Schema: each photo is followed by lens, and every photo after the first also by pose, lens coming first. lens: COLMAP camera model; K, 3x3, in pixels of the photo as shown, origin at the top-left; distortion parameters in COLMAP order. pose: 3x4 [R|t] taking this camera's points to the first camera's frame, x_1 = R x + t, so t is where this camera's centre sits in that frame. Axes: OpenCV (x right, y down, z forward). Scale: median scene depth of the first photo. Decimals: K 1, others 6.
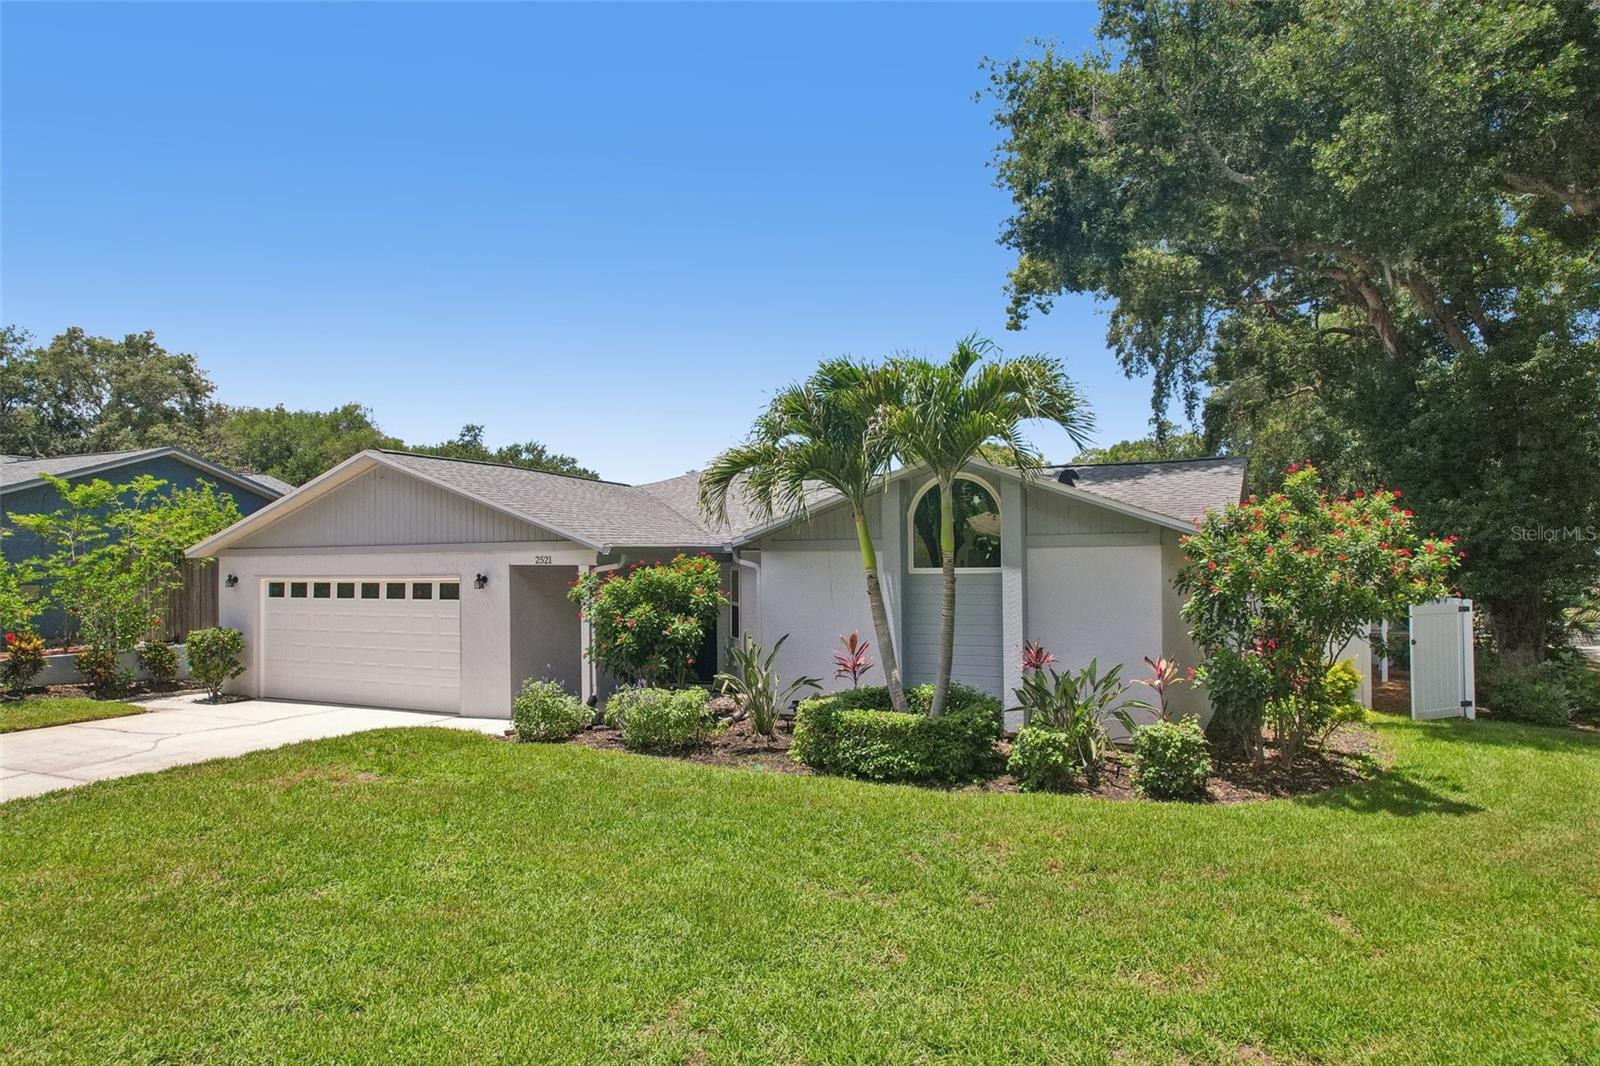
lens RADIAL K [[1024.3, 0, 800.0], [0, 1024.3, 533.0], [0, 0, 1]] dist [-0.092468, 0.087753]
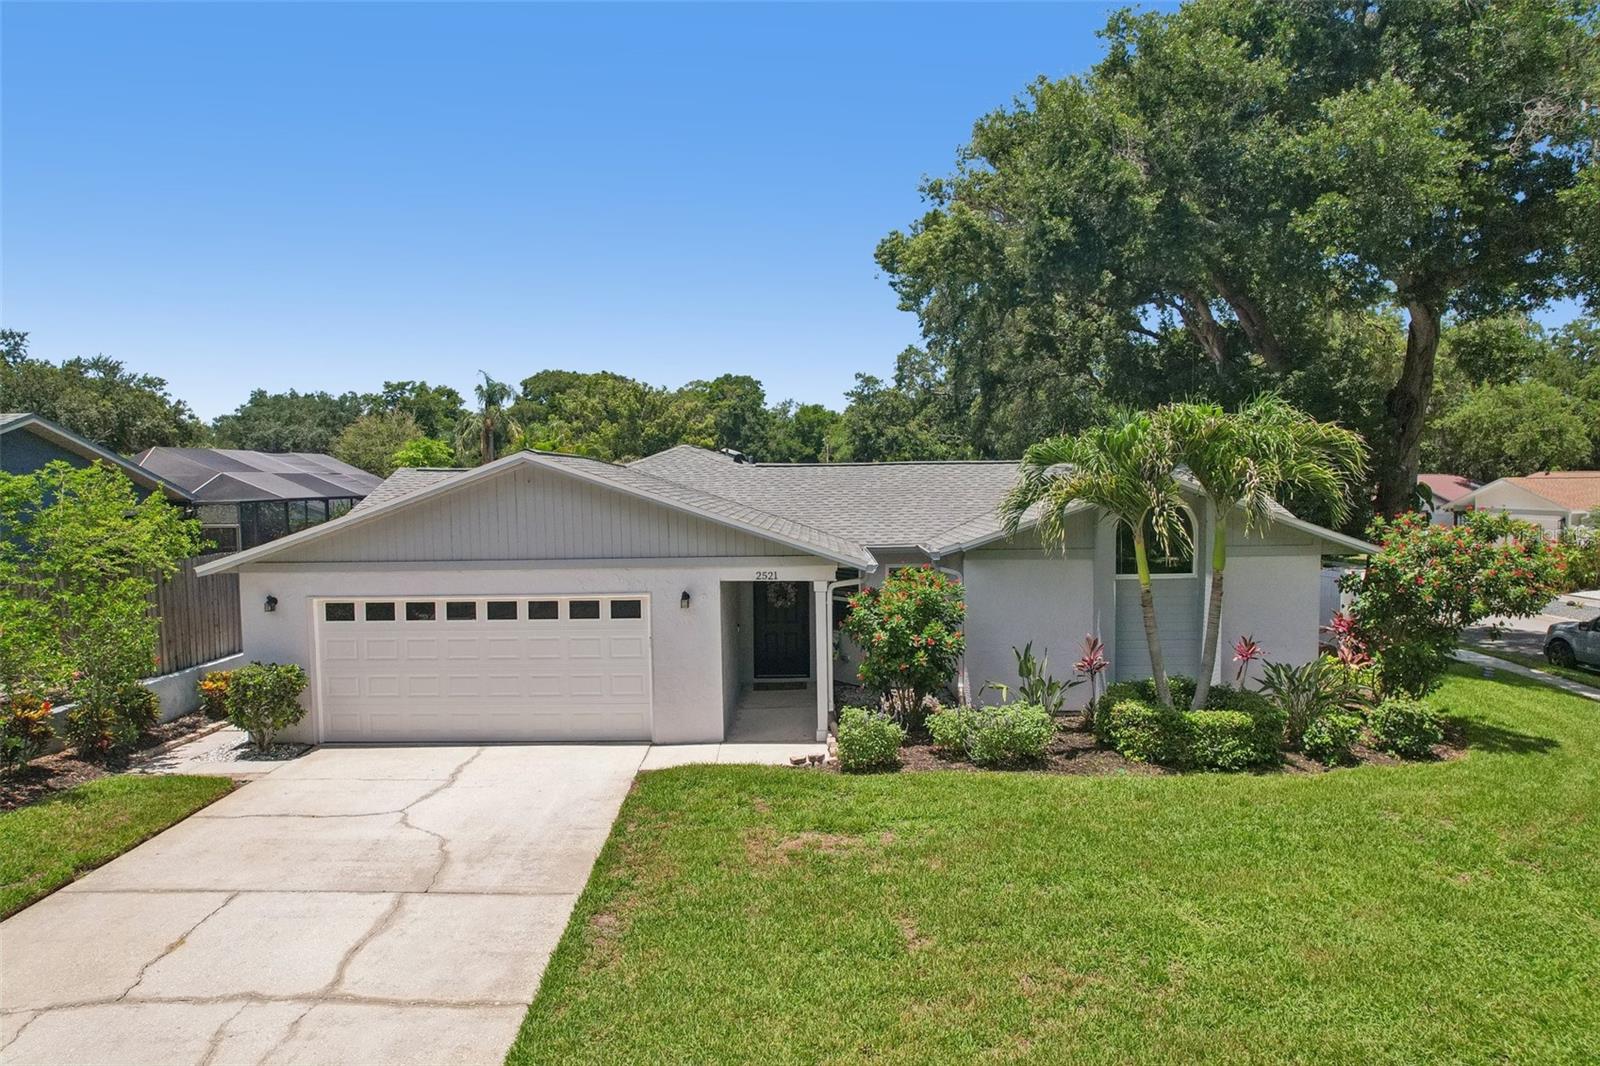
lens RADIAL K [[1024.3, 0, 800.0], [0, 1024.3, 533.0], [0, 0, 1]] dist [-0.092468, 0.087753]
pose [[0.904580, -0.025715, 0.425527, -0.597862], [-0.007881, 0.997000, 0.077003, -0.083144], [-0.426231, -0.073009, 0.901663, 0.116802]]
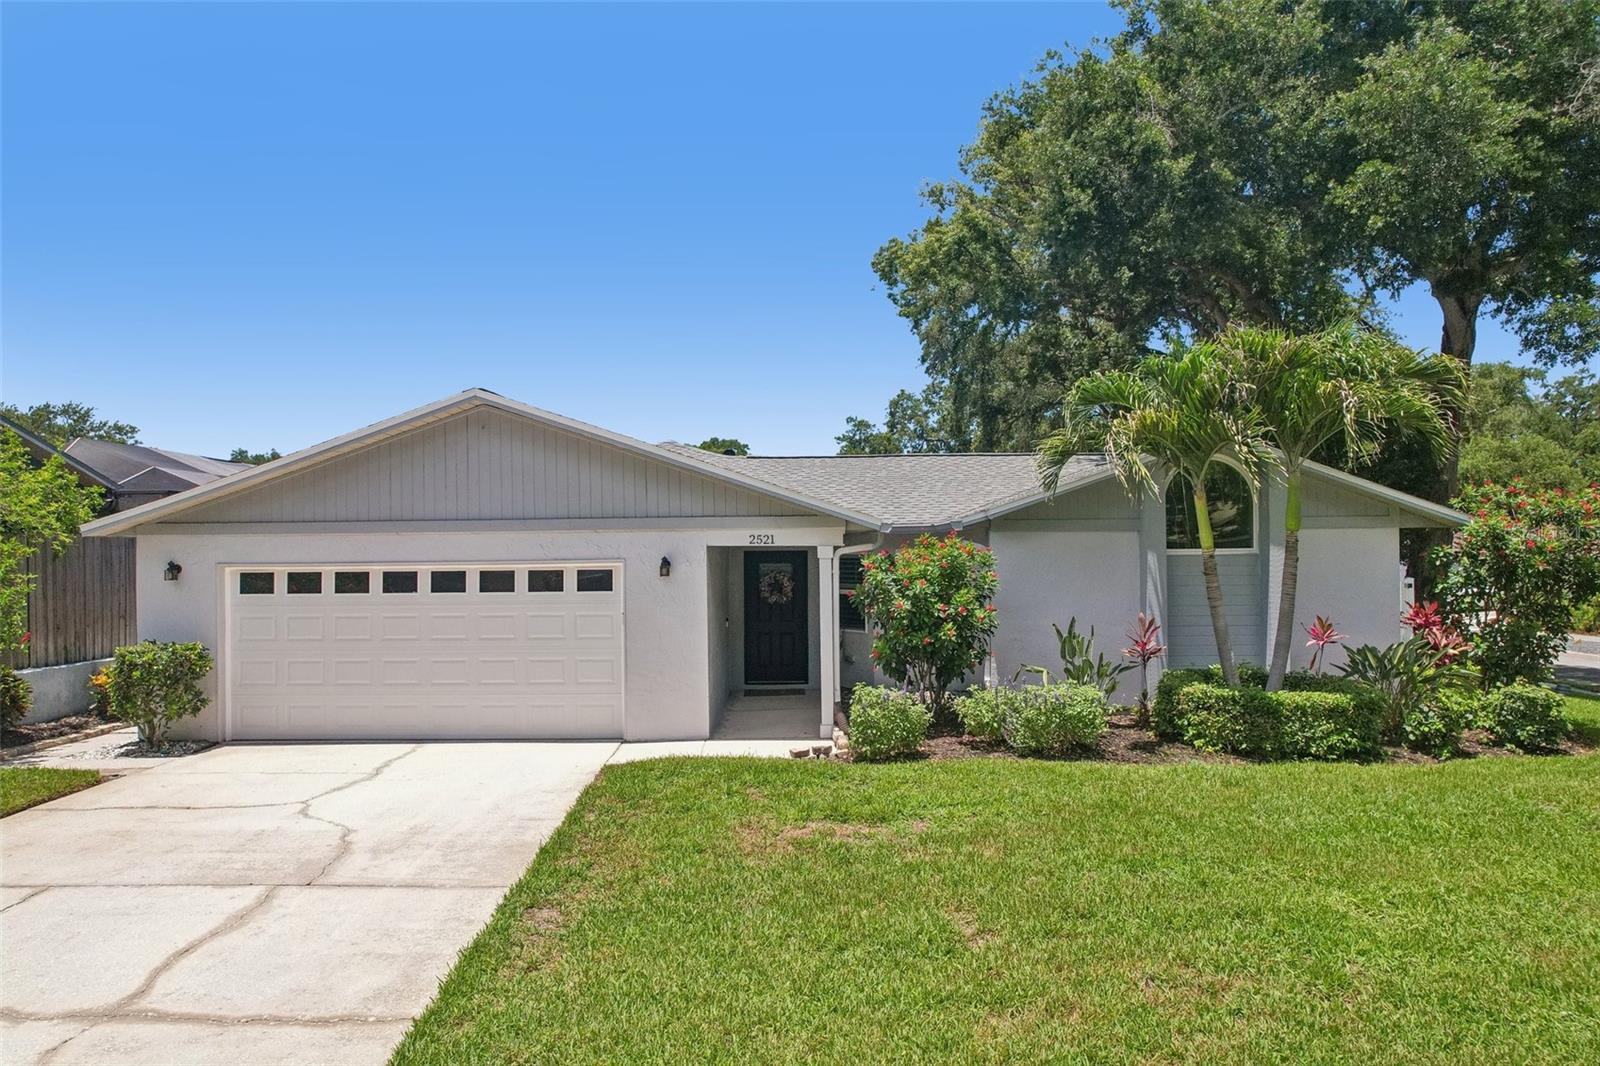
lens RADIAL K [[1024.3, 0, 800.0], [0, 1024.3, 533.0], [0, 0, 1]] dist [-0.092468, 0.087753]
pose [[0.898813, 0.008441, 0.438250, -0.550459], [-0.011623, 0.999922, 0.004577, 0.016269], [-0.438178, -0.009208, 0.898841, 0.241682]]
